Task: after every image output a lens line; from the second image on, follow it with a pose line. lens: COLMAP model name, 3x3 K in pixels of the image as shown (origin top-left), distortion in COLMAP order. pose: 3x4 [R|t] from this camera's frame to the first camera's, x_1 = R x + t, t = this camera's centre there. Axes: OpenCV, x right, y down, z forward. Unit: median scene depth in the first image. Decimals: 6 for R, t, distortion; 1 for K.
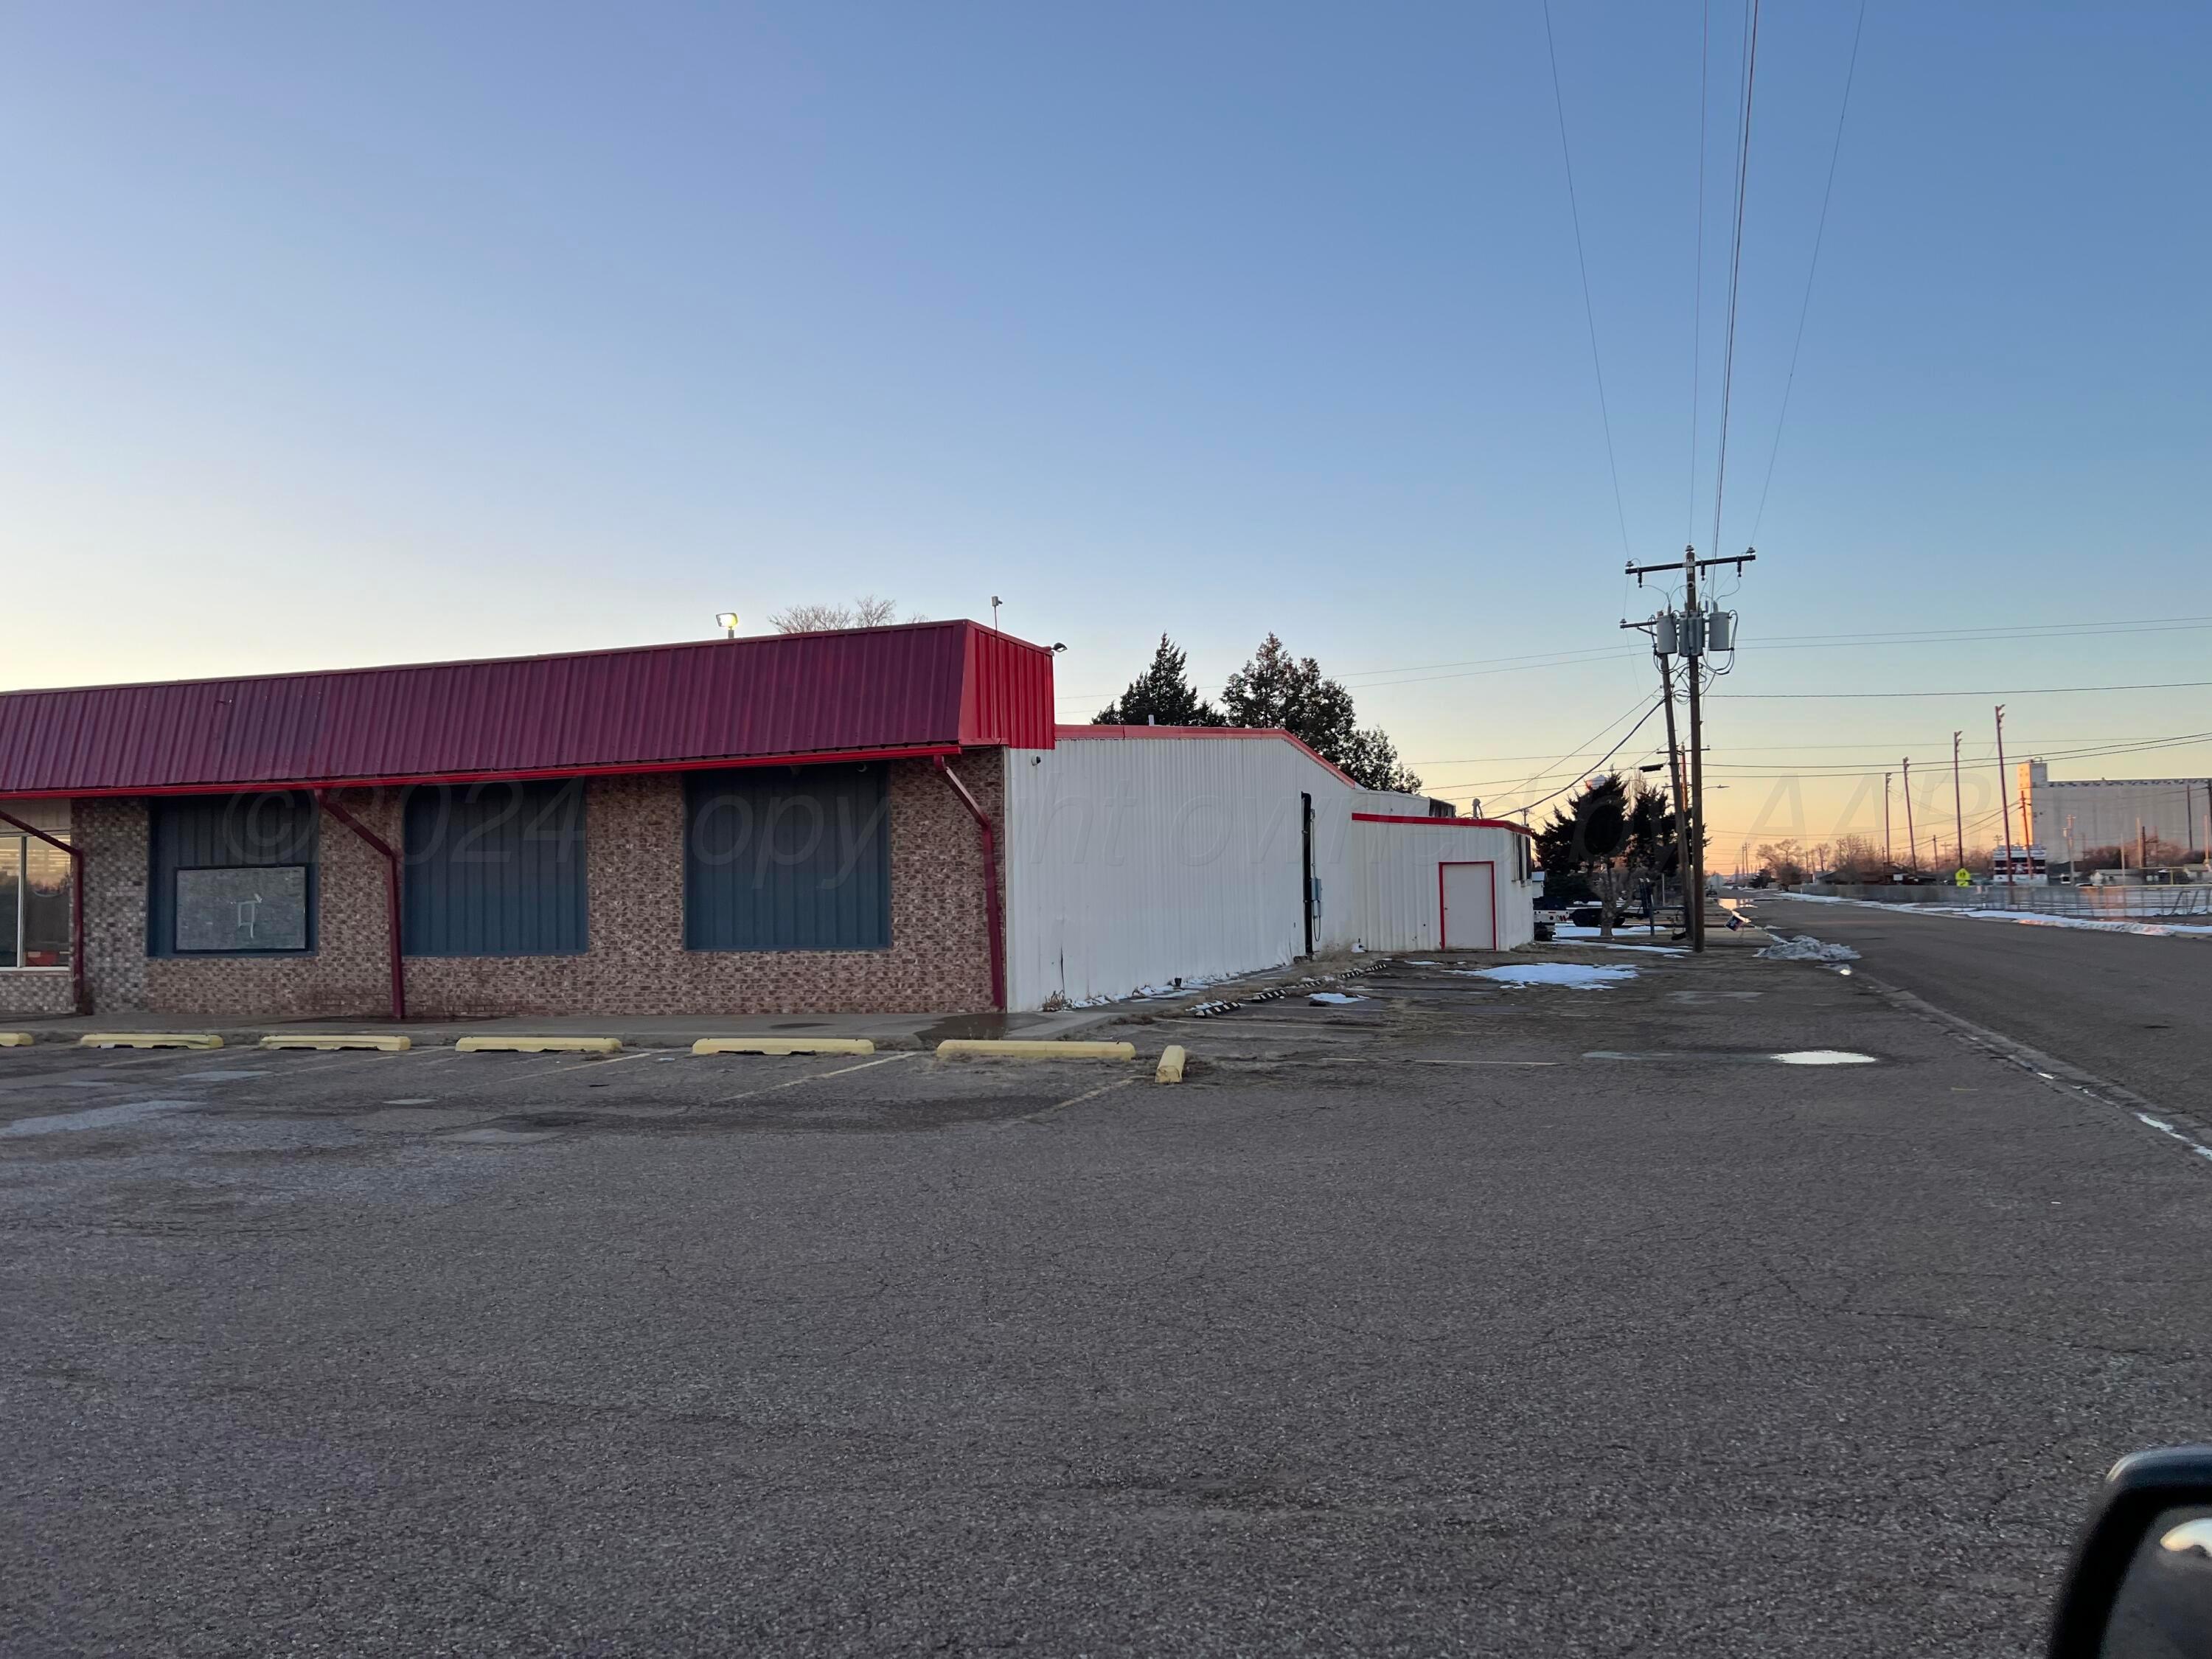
lens RADIAL K [[1869.7, 0, 1109.1], [0, 1869.7, 828.1], [0, 0, 1]] dist [-0.003821, -0.002914]
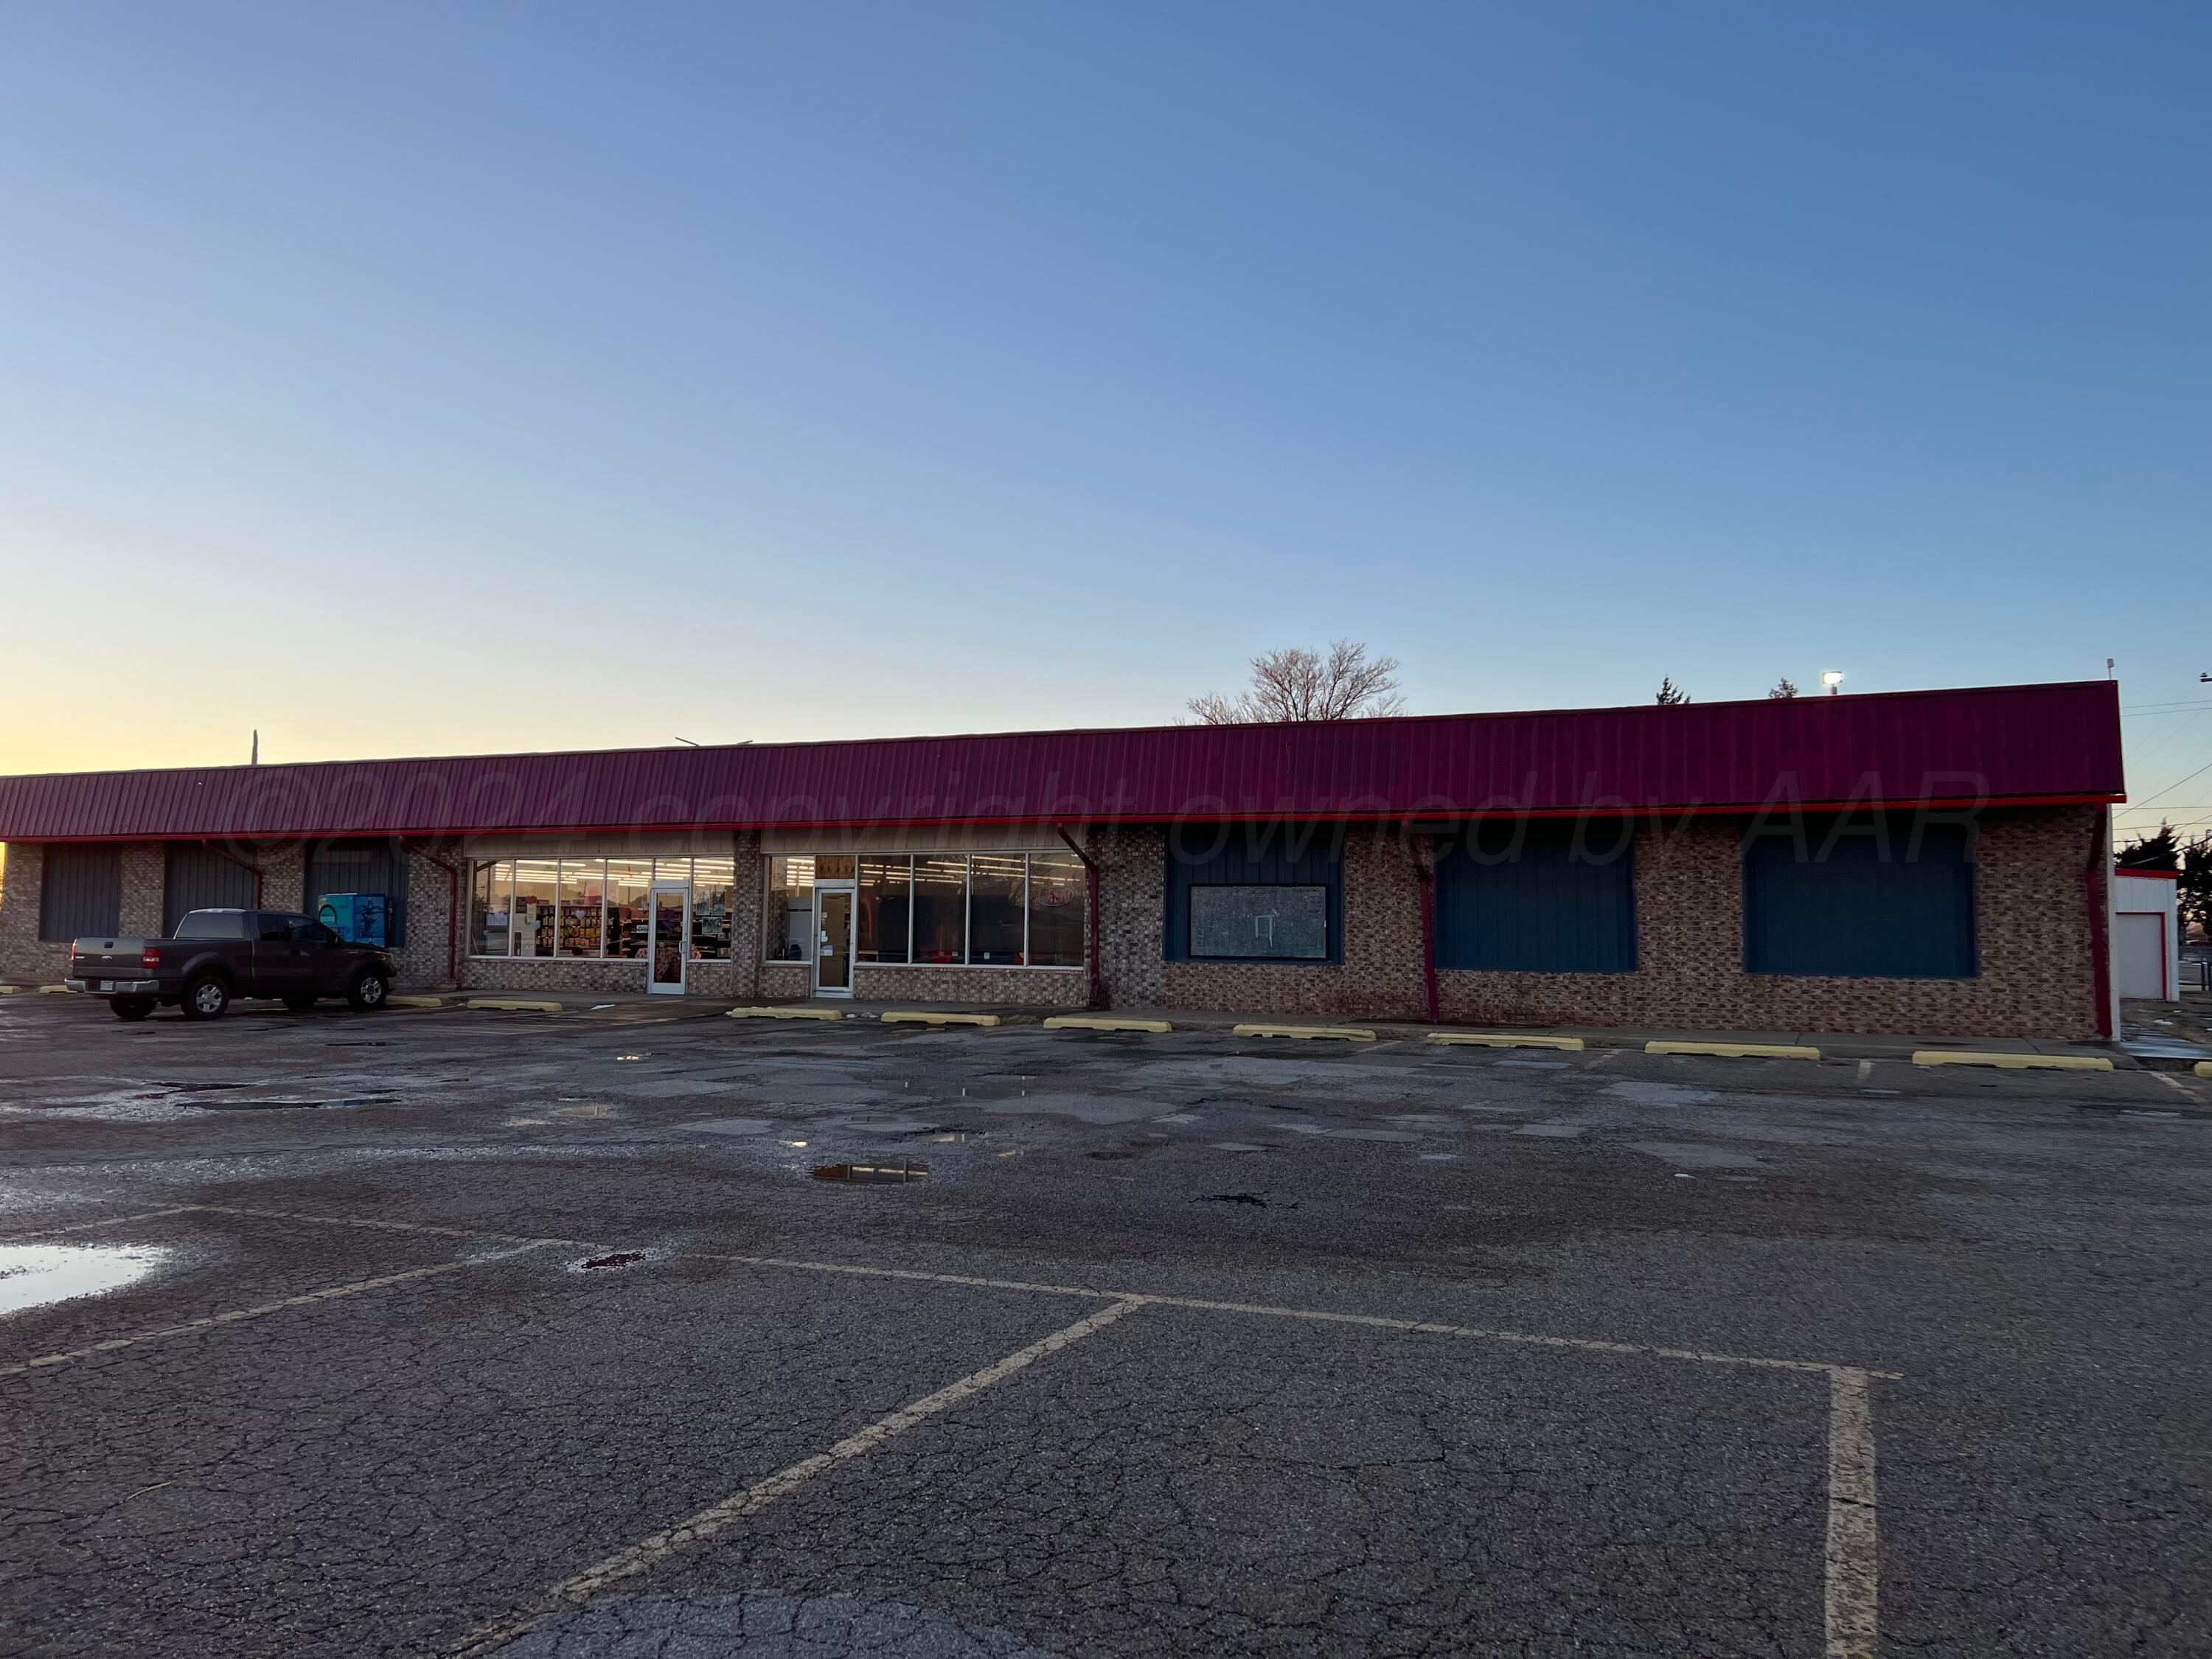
lens RADIAL K [[1649.6, 0, 1100.0], [0, 1649.6, 824.9], [0, 0, 1]] dist [0.030566, -0.018460]
pose [[0.995136, 0.024308, -0.095468, -0.483233], [-0.026215, 0.999480, -0.018779, 0.005586], [0.094962, 0.021191, 0.995255, -0.021982]]
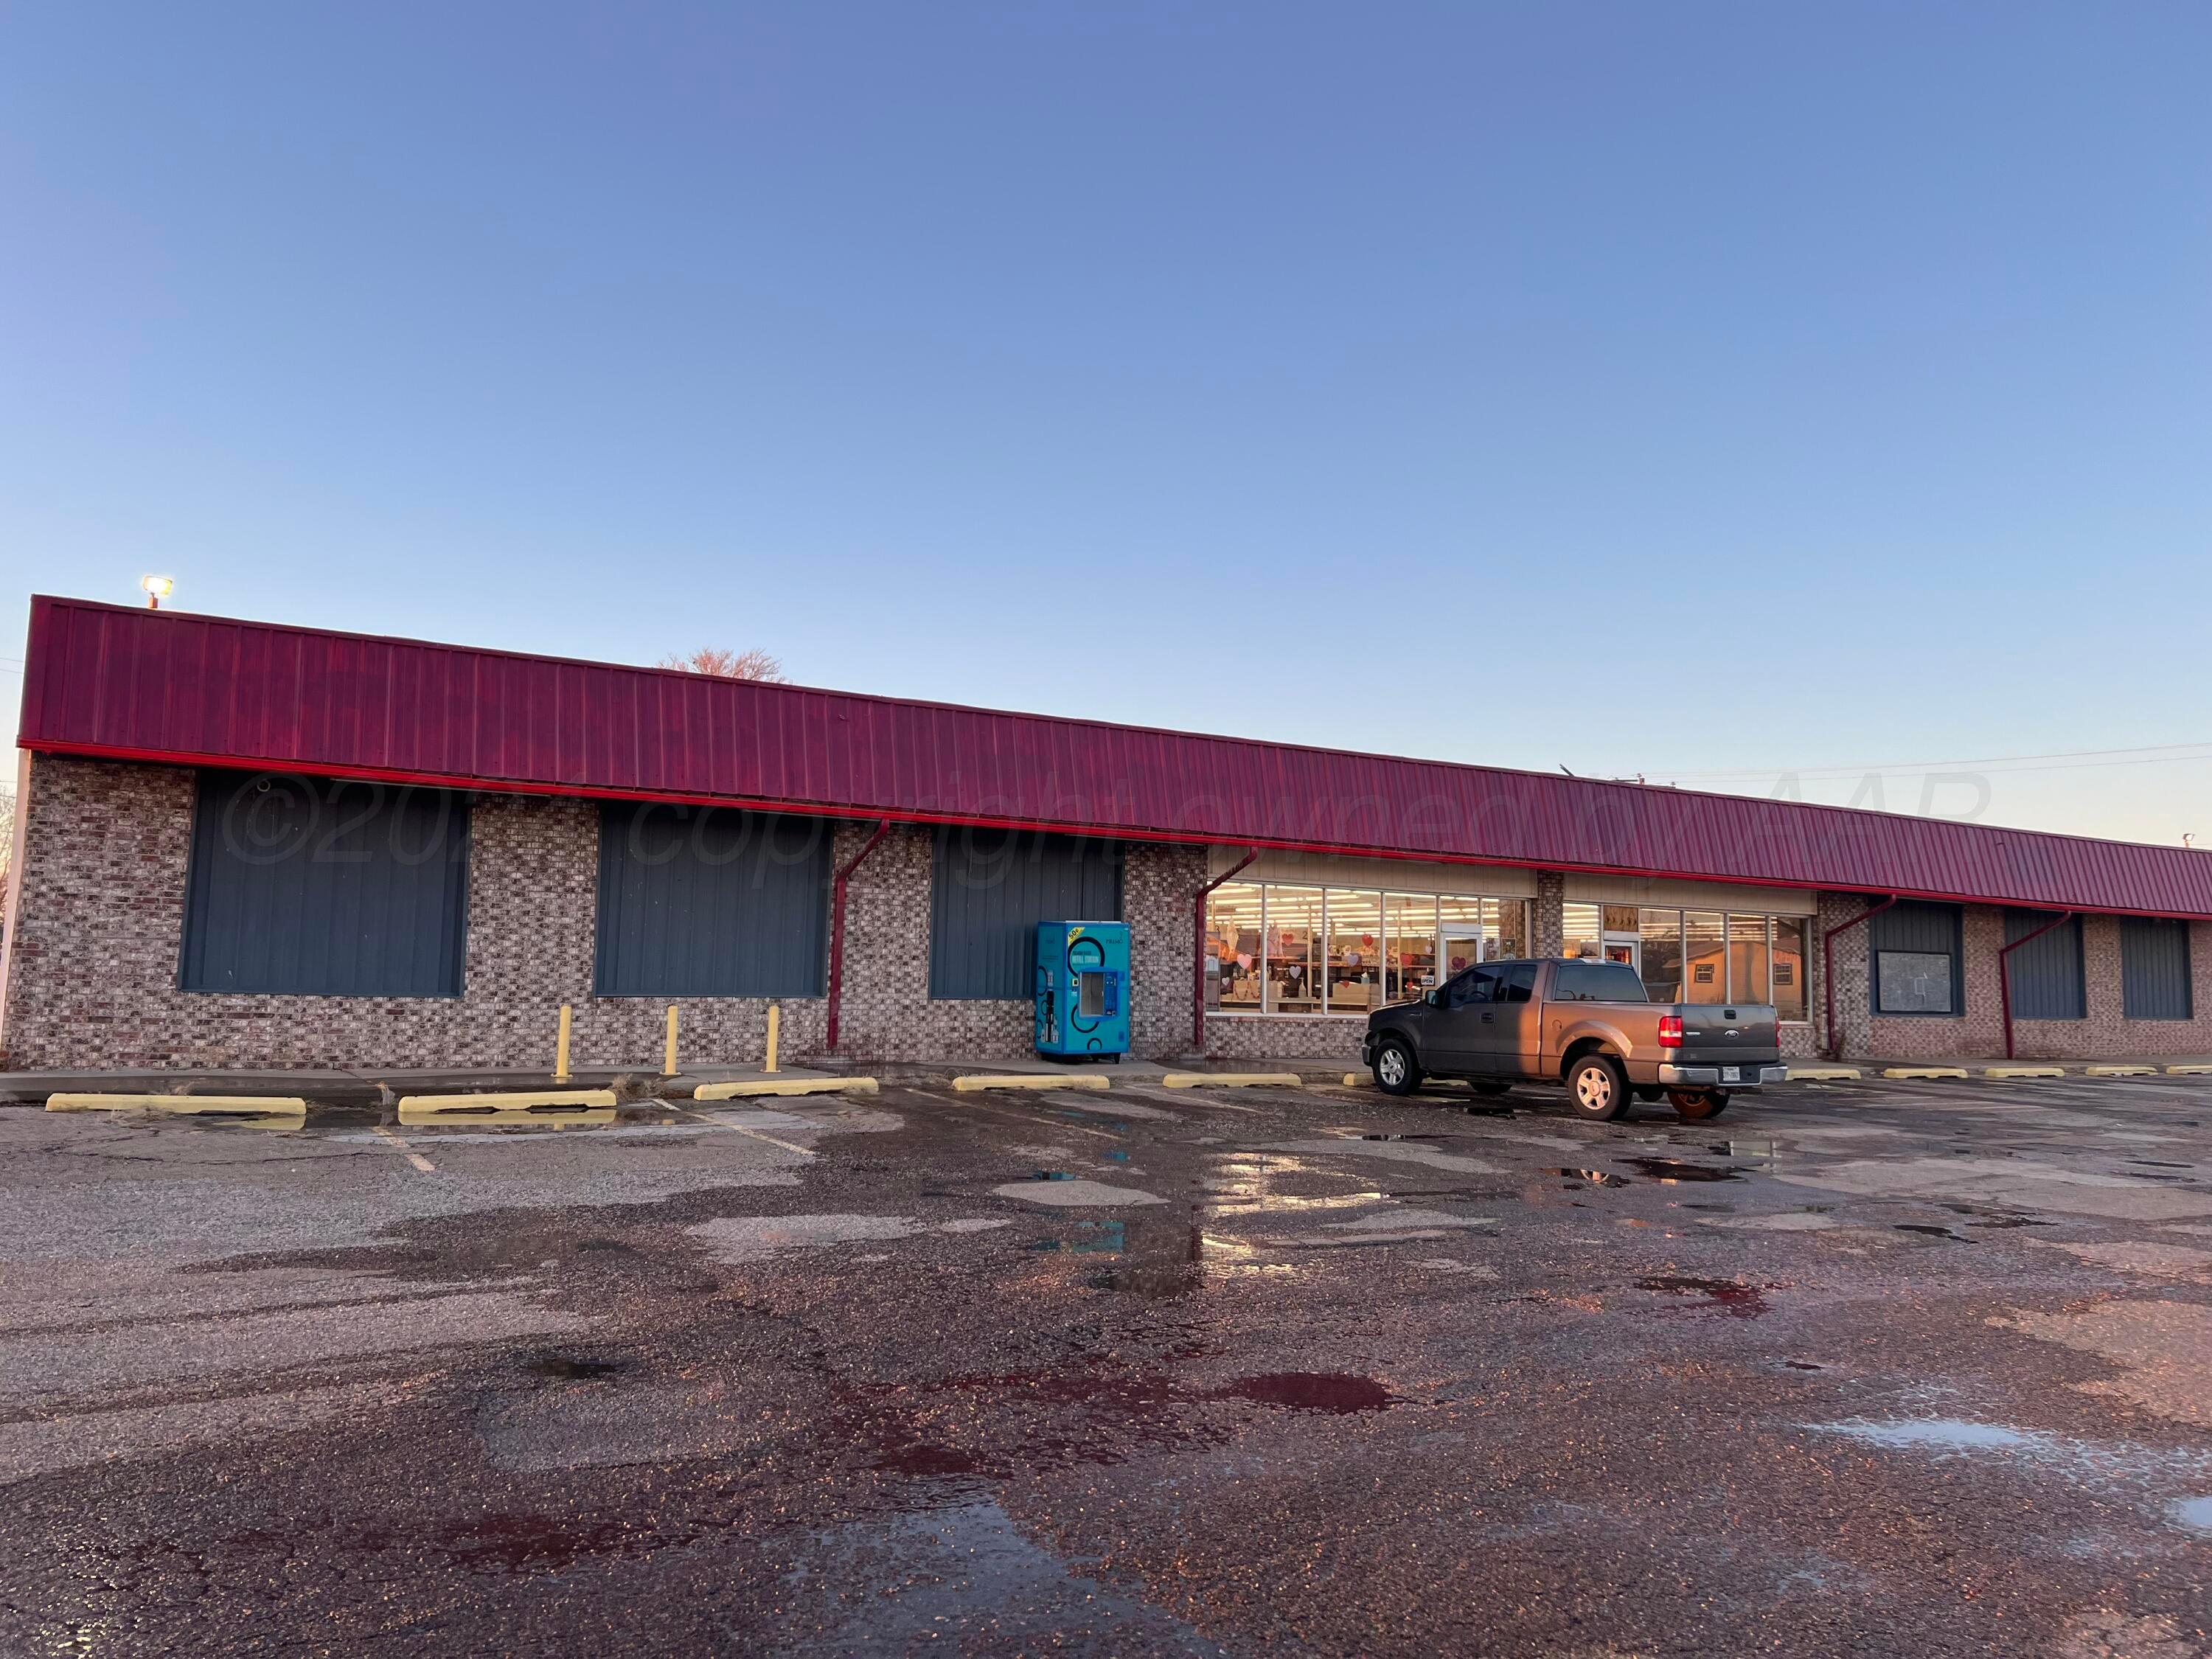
lens RADIAL K [[1669.8, 0, 1108.1], [0, 1669.8, 814.3], [0, 0, 1]] dist [0.057323, -0.068362]
pose [[0.629572, 0.106231, 0.769646, -1.912085], [-0.074750, 0.994295, -0.076093, 0.061994], [-0.773338, -0.009625, 0.633921, 0.688975]]
